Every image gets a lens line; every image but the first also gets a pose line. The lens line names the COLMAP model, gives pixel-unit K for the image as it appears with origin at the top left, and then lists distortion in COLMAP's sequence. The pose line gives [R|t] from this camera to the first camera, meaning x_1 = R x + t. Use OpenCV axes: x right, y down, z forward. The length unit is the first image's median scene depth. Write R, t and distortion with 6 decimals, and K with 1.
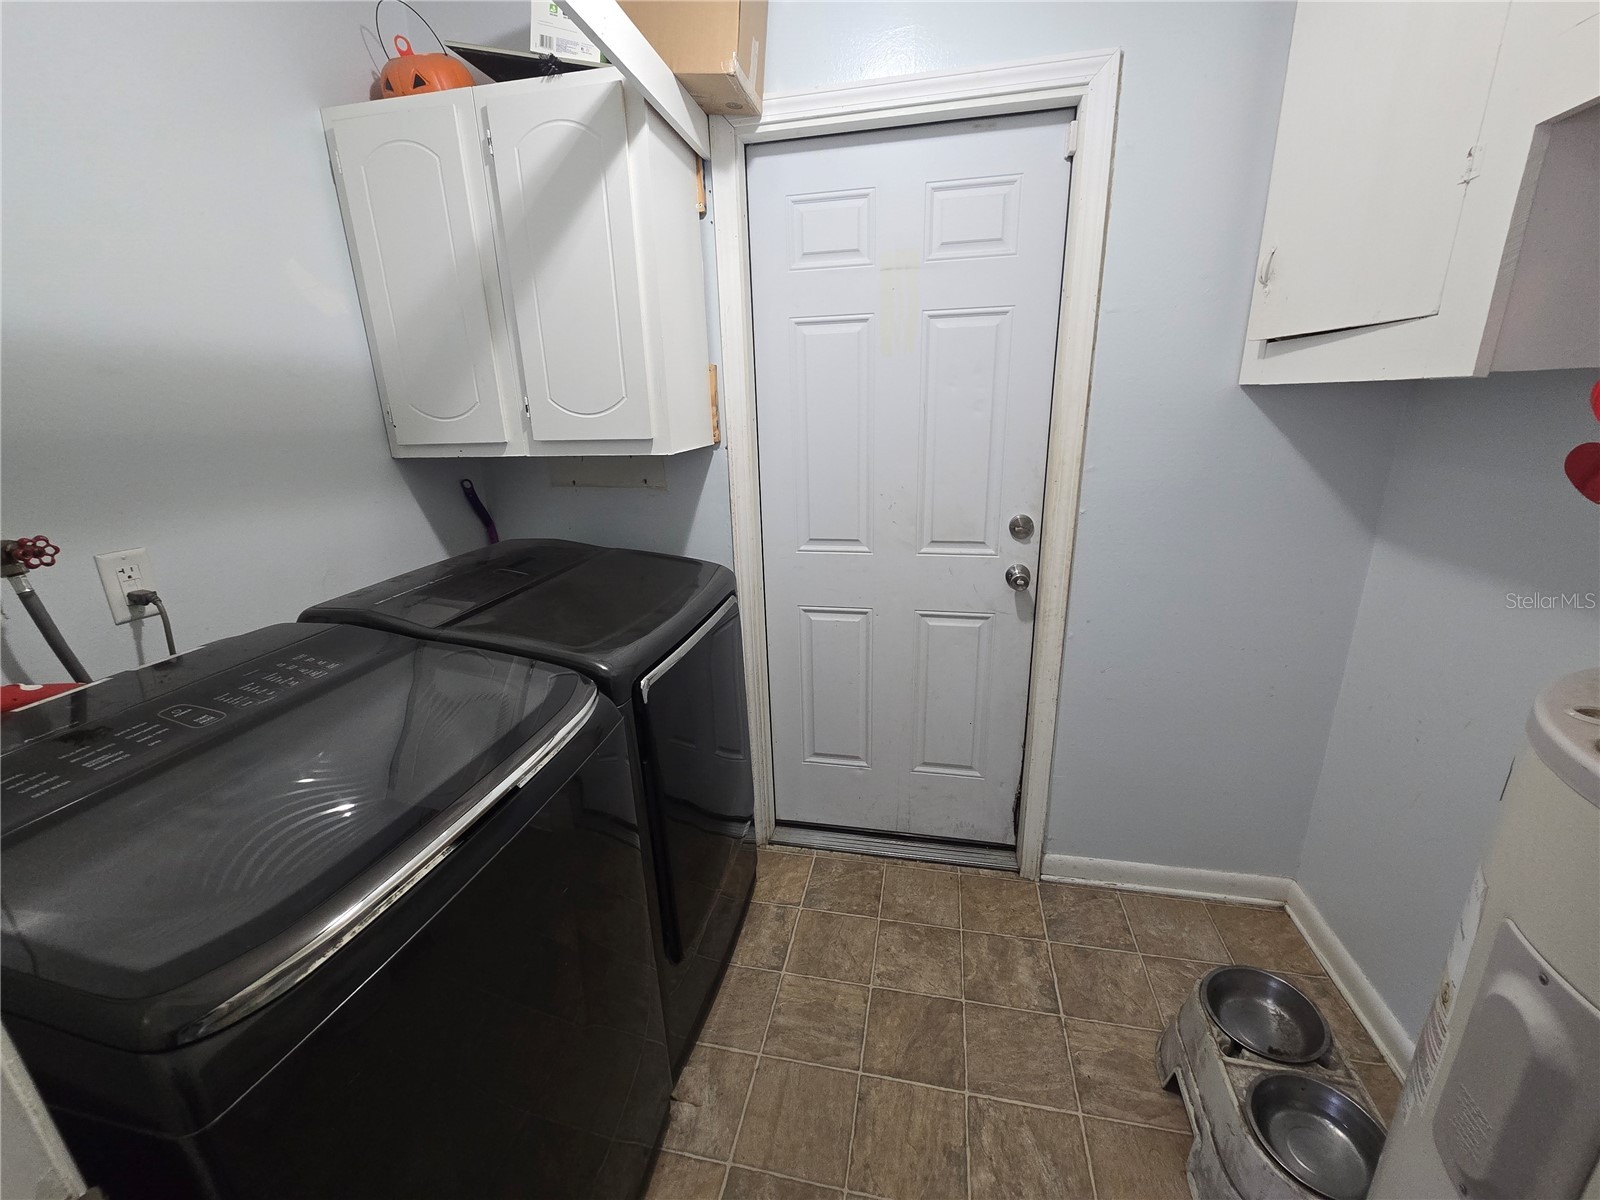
lens RADIAL K [[656.5, 0, 798.2], [0, 656.5, 599.8], [0, 0, 1]] dist [-0.002518, -0.000450]
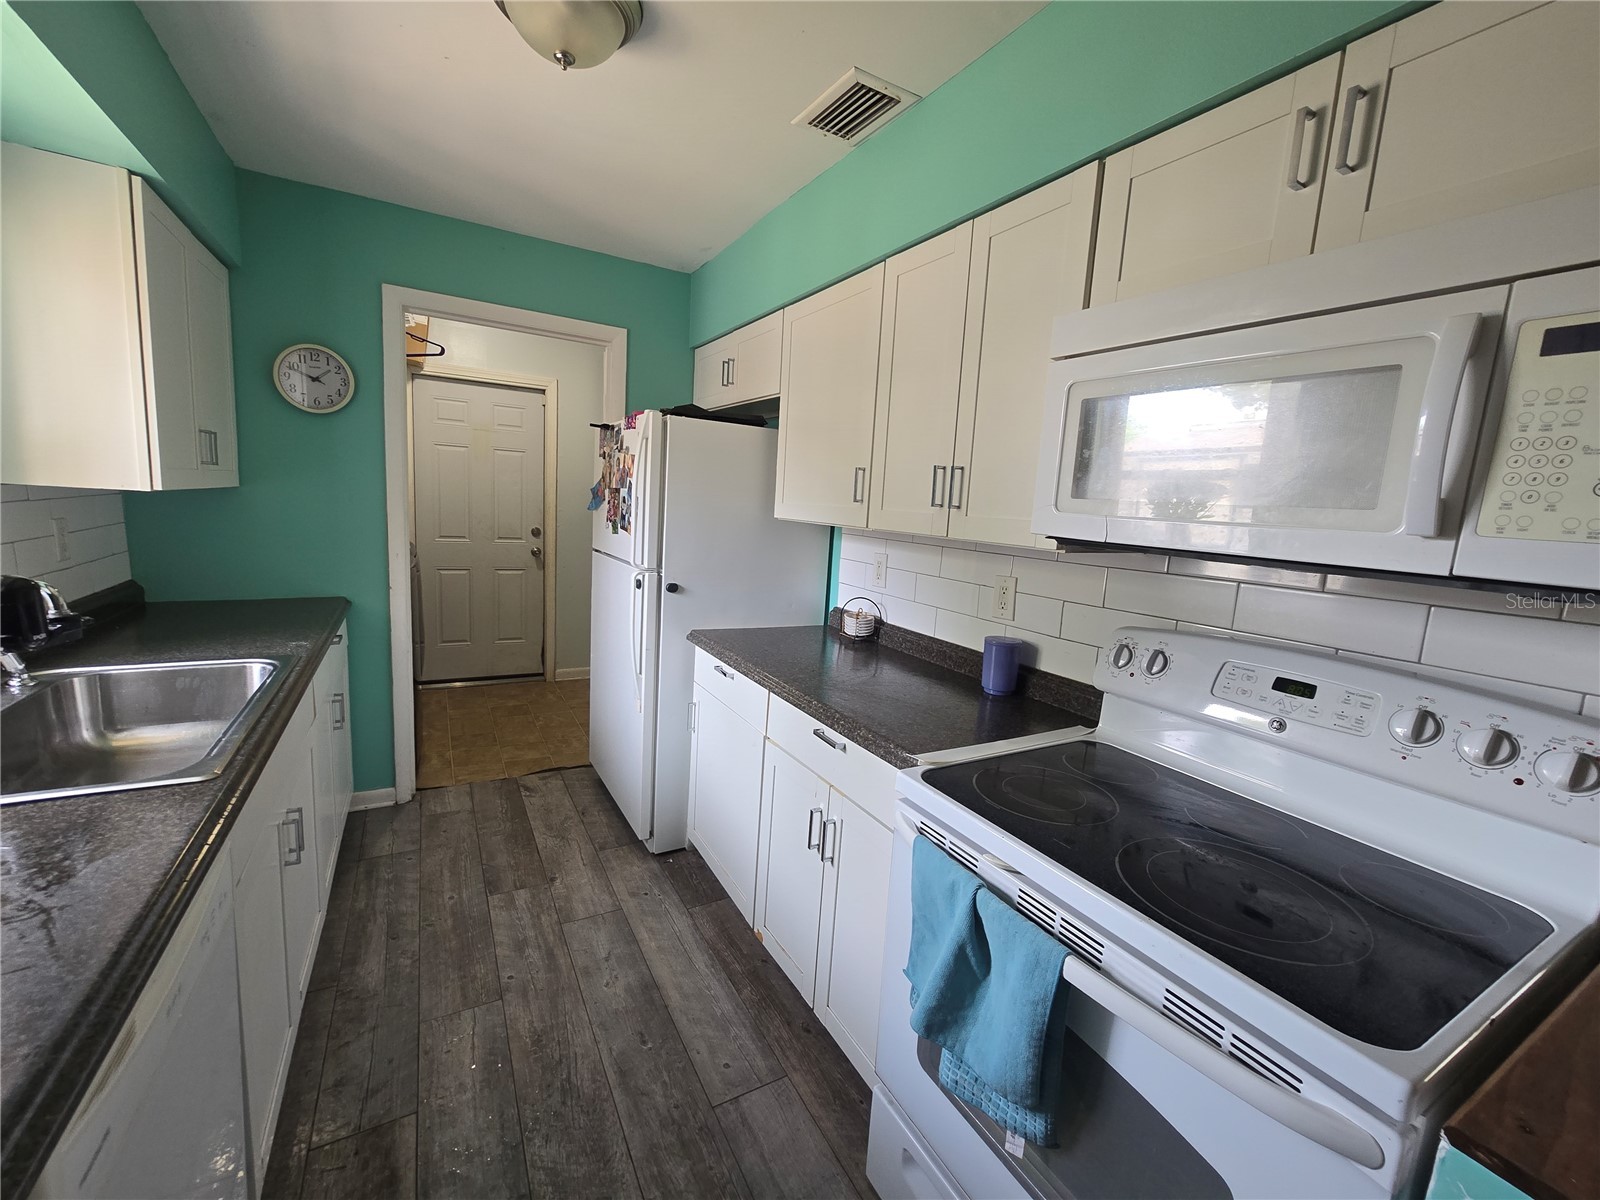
lens RADIAL K [[656.5, 0, 798.2], [0, 656.5, 599.8], [0, 0, 1]] dist [-0.002518, -0.000450]
pose [[0.751762, -0.024125, 0.658993, -0.622084], [0.116074, 0.988569, -0.096224, 0.548356], [-0.649138, 0.148829, 0.745969, -1.634919]]
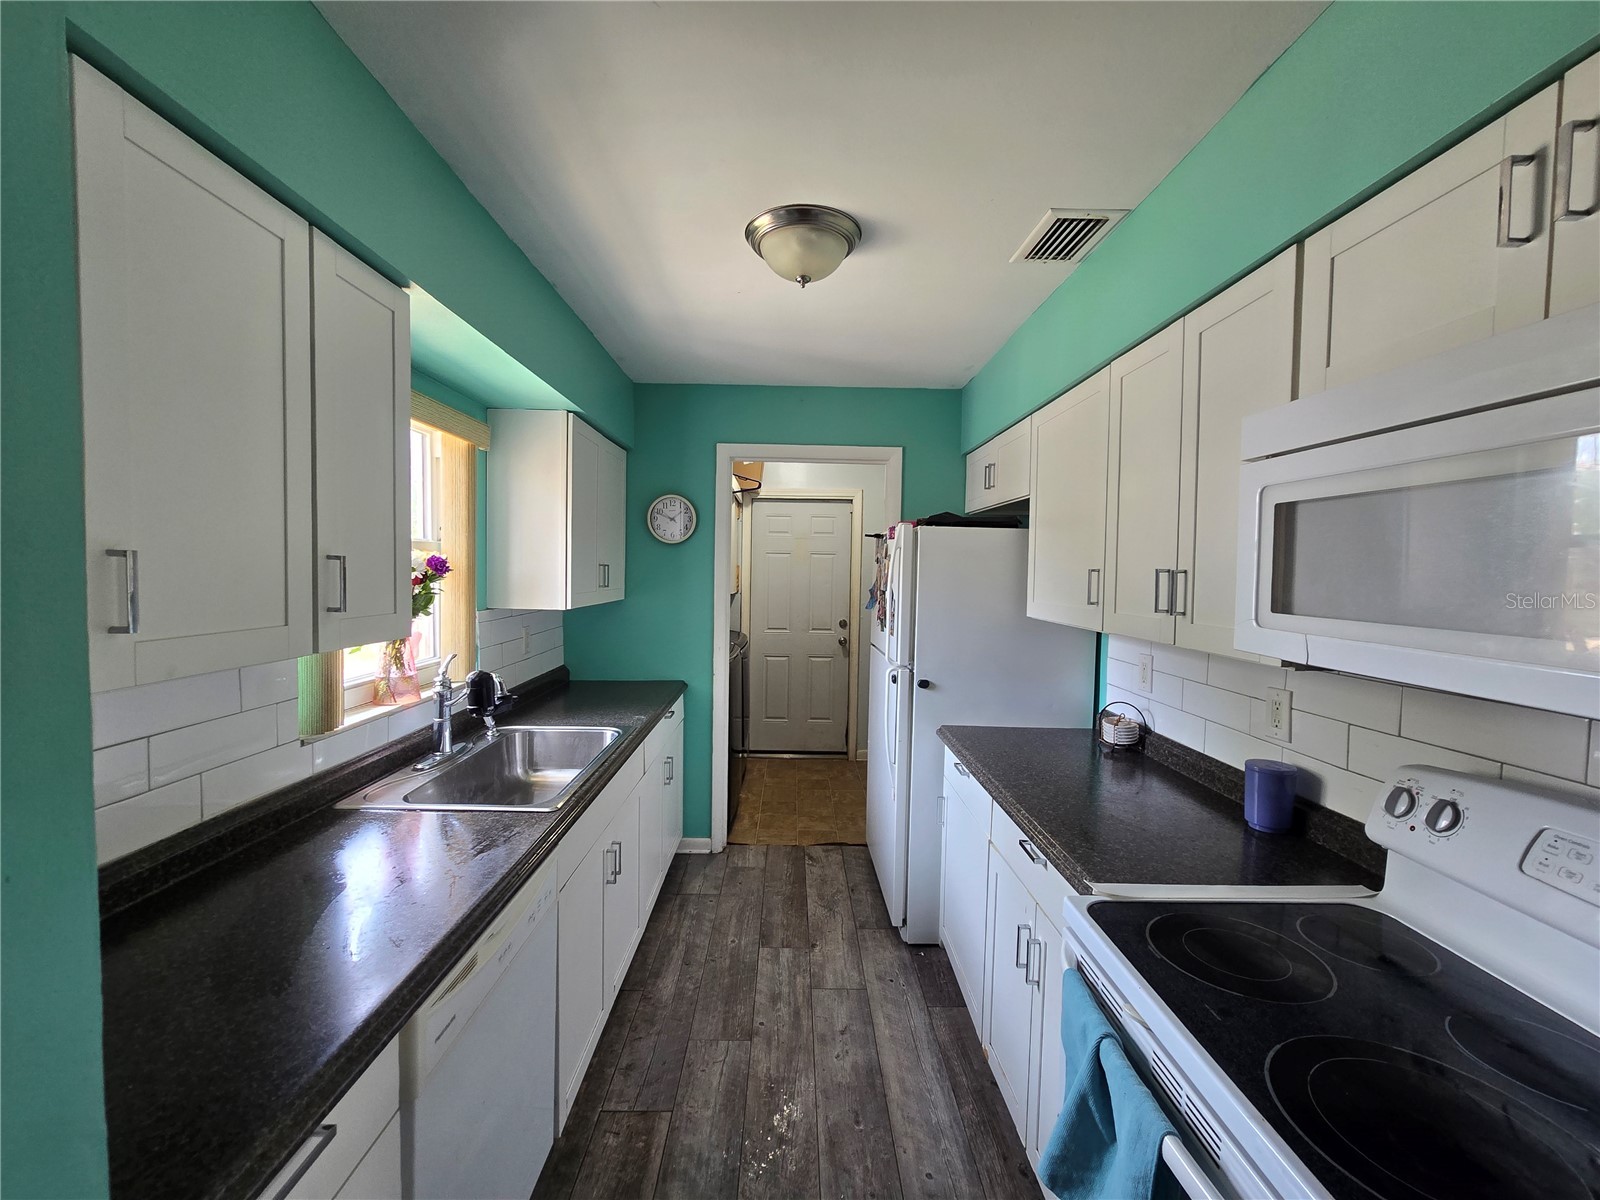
lens RADIAL K [[660.3, 0, 794.1], [0, 660.3, 601.3], [0, 0, 1]] dist [-0.002473, -0.000061]
pose [[0.977701, 0.033855, 0.207255, -0.502504], [0.019377, 0.968166, -0.249559, 0.544094], [-0.209106, 0.248010, 0.945921, -1.825780]]
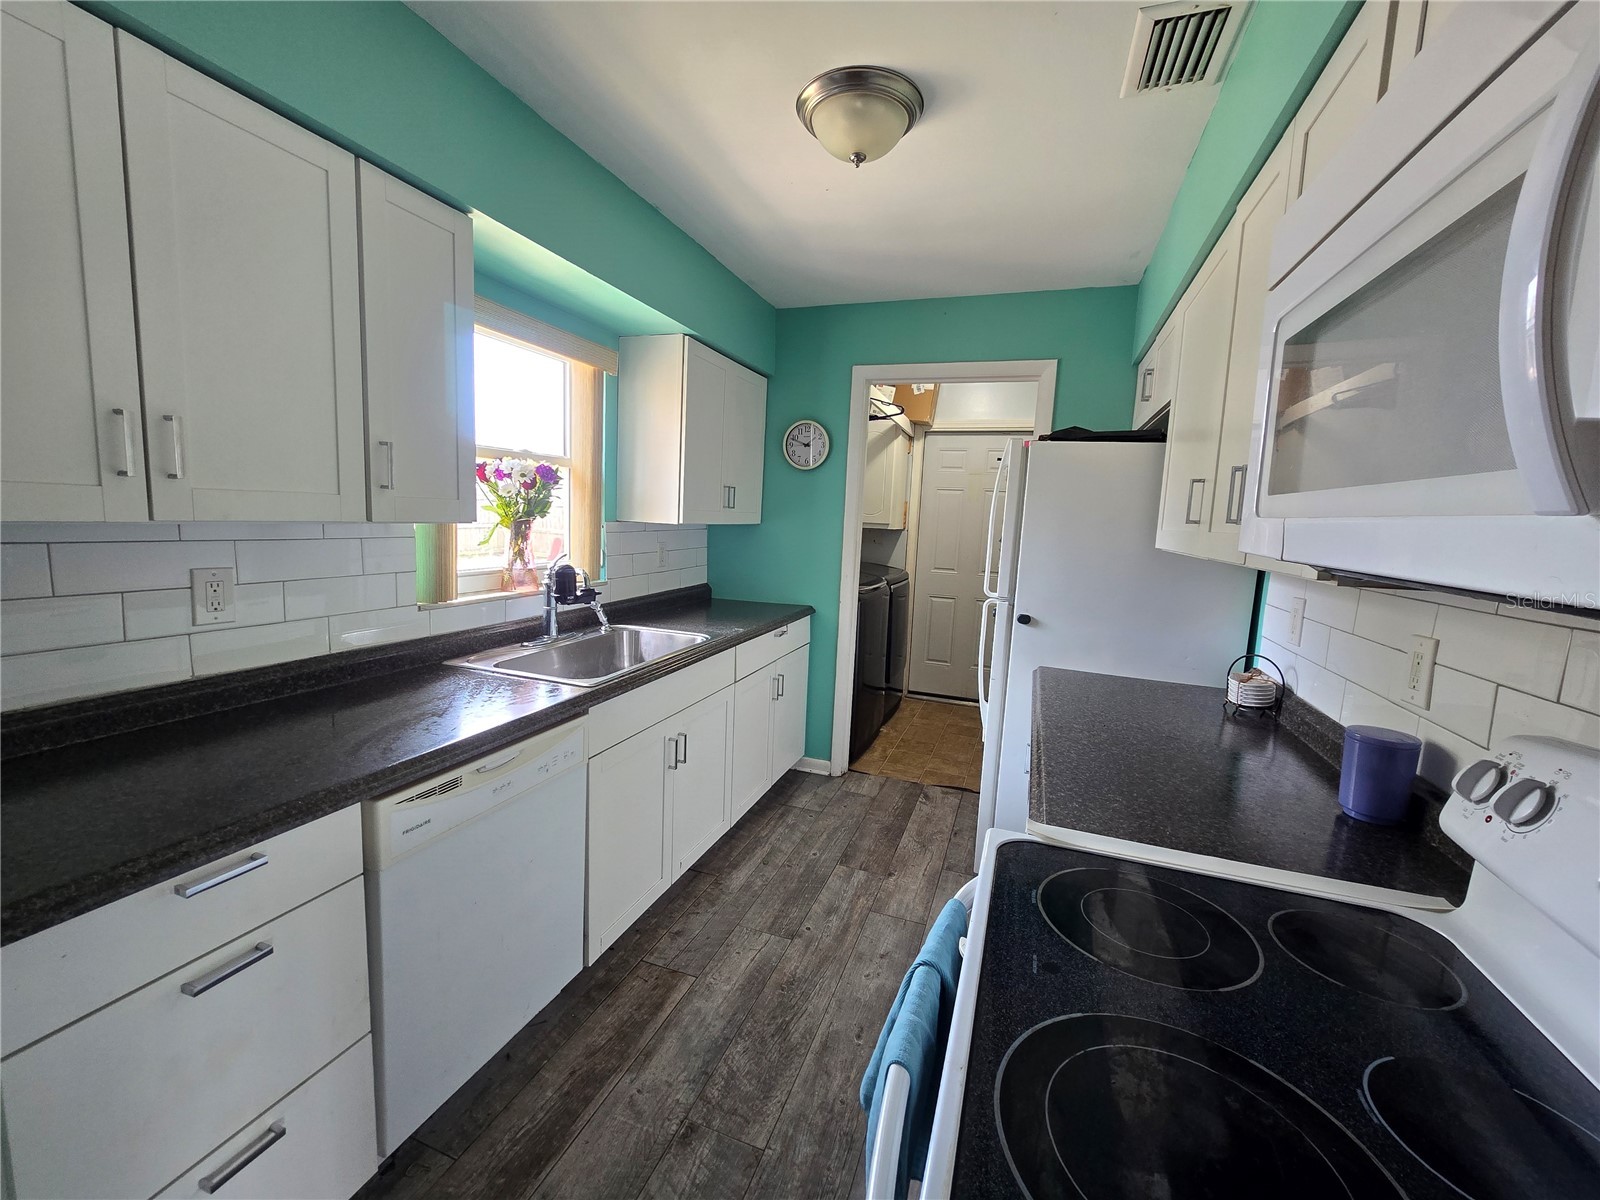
lens RADIAL K [[657.6, 0, 795.2], [0, 657.6, 599.5], [0, 0, 1]] dist [-0.001049, -0.000176]
pose [[0.985853, 0.090184, -0.141286, -0.167413], [-0.113239, 0.979817, -0.164726, 0.592750], [0.123579, 0.178395, 0.976168, -1.798840]]
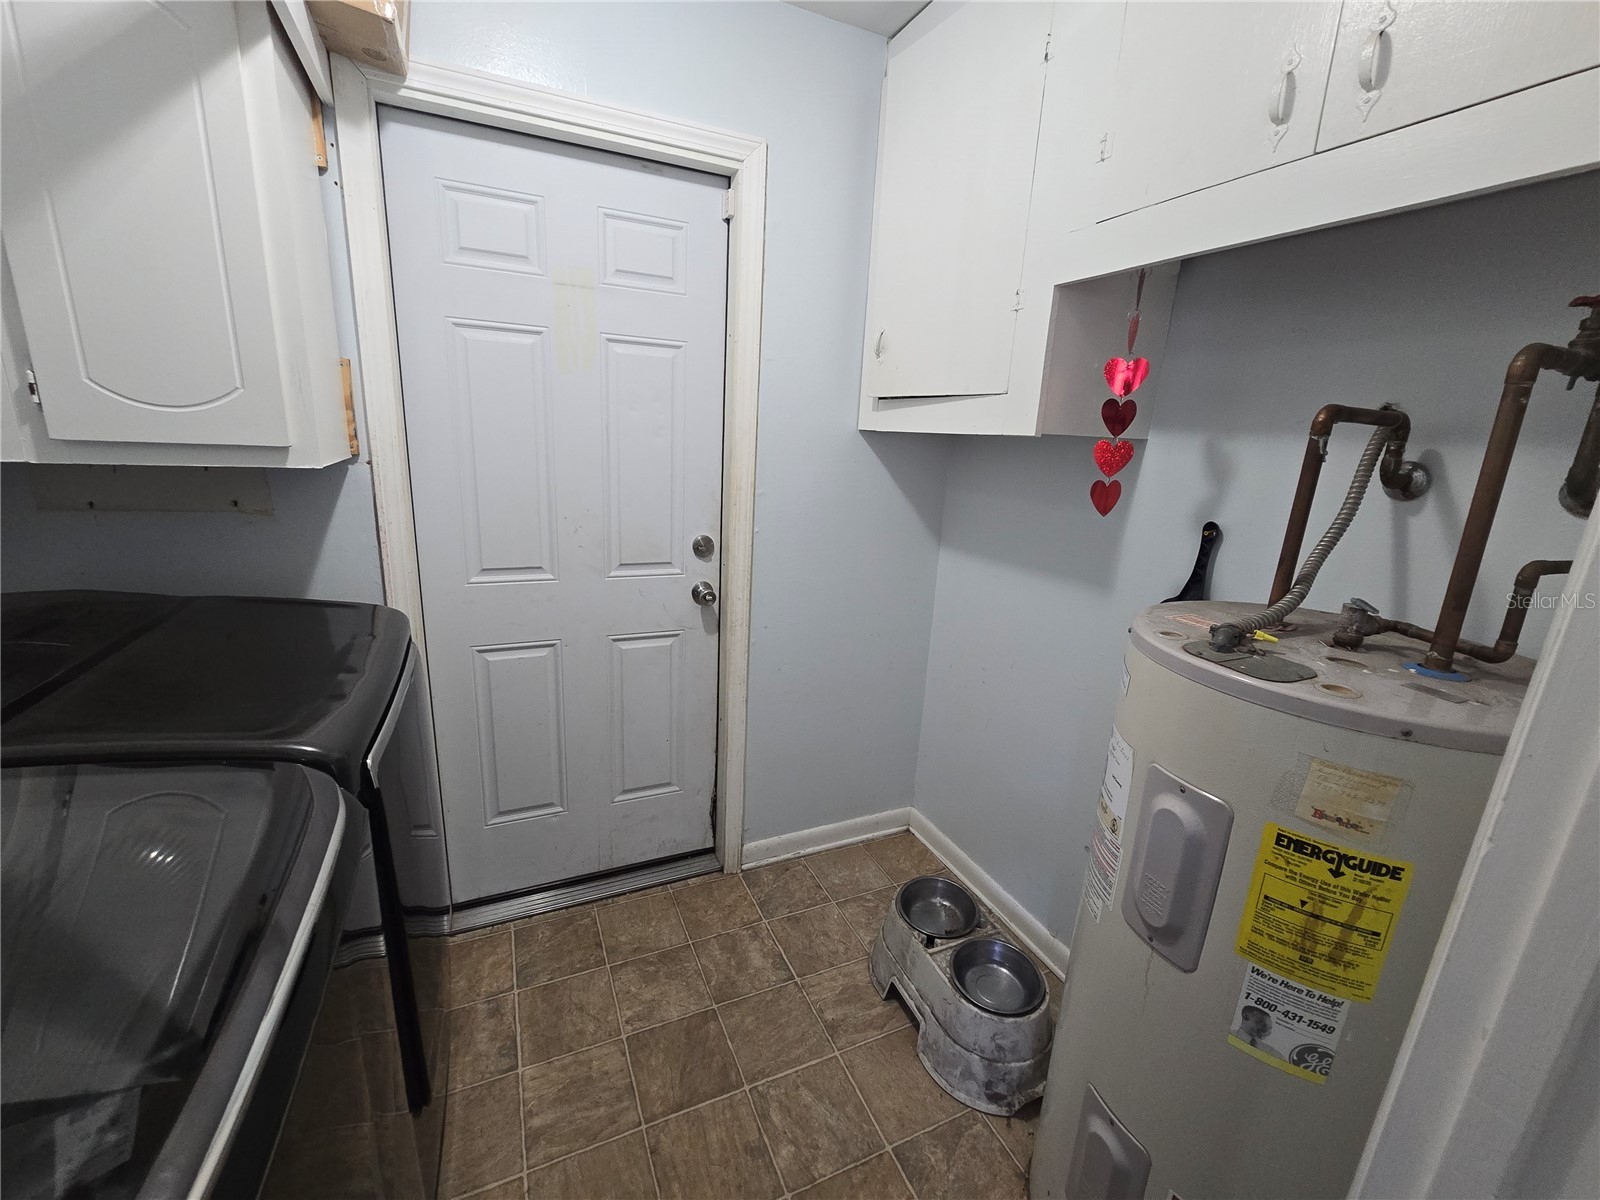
lens RADIAL K [[657.6, 0, 795.2], [0, 657.6, 599.5], [0, 0, 1]] dist [-0.001049, -0.000176]
pose [[0.802143, -0.082662, 0.591383, -0.193615], [0.105081, 0.994457, -0.003527, -0.005517], [-0.587814, 0.064972, 0.806383, 0.051608]]
